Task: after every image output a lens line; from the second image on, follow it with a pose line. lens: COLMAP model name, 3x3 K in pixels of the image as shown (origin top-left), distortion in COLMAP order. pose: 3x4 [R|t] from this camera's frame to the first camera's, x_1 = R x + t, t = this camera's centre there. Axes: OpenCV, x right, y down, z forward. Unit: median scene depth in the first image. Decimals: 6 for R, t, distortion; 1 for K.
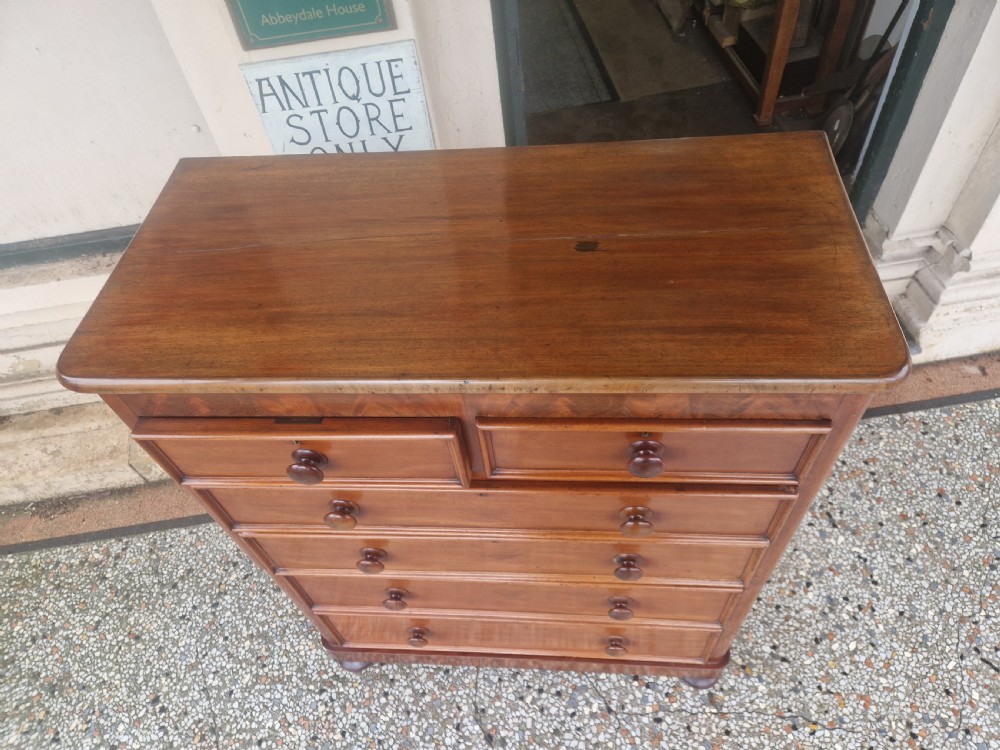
lens RADIAL K [[663.7, 0, 504.9], [0, 663.7, 386.9], [0, 0, 1]] dist [0.067572, -0.056434]
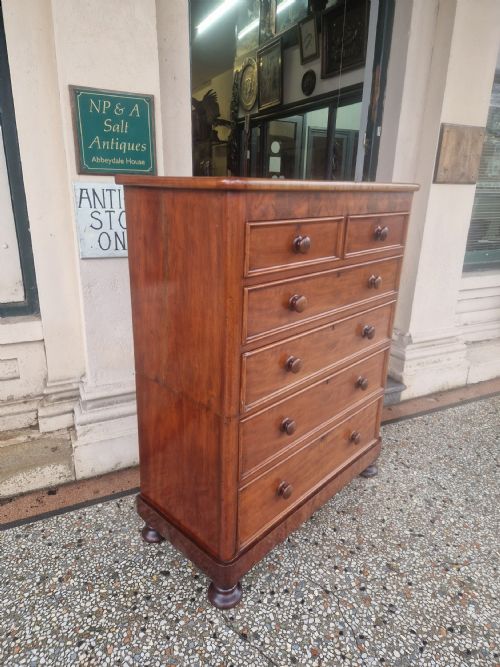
lens RADIAL K [[440.4, 0, 246.0], [0, 440.4, 329.5], [0, 0, 1]] dist [0.070440, -0.057092]
pose [[0.940597, 0.007298, 0.339445, -0.269660], [0.184397, 0.828490, -0.528774, 0.464604], [-0.285086, 0.559956, 0.777930, 0.092936]]
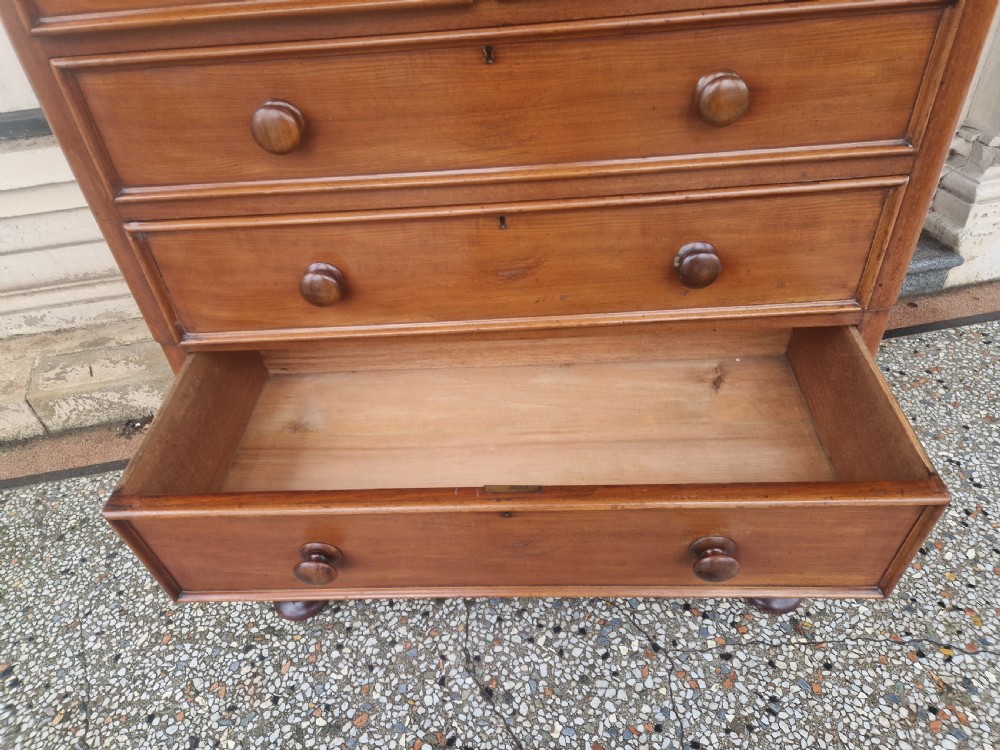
lens RADIAL K [[661.1, 0, 495.9], [0, 661.1, 374.2], [0, 0, 1]] dist [0.074914, -0.063768]
pose [[0.999318, -0.015964, 0.033289, -0.030473], [0.023421, 0.971138, -0.237365, 0.345382], [-0.028539, 0.237983, 0.970850, 0.237186]]
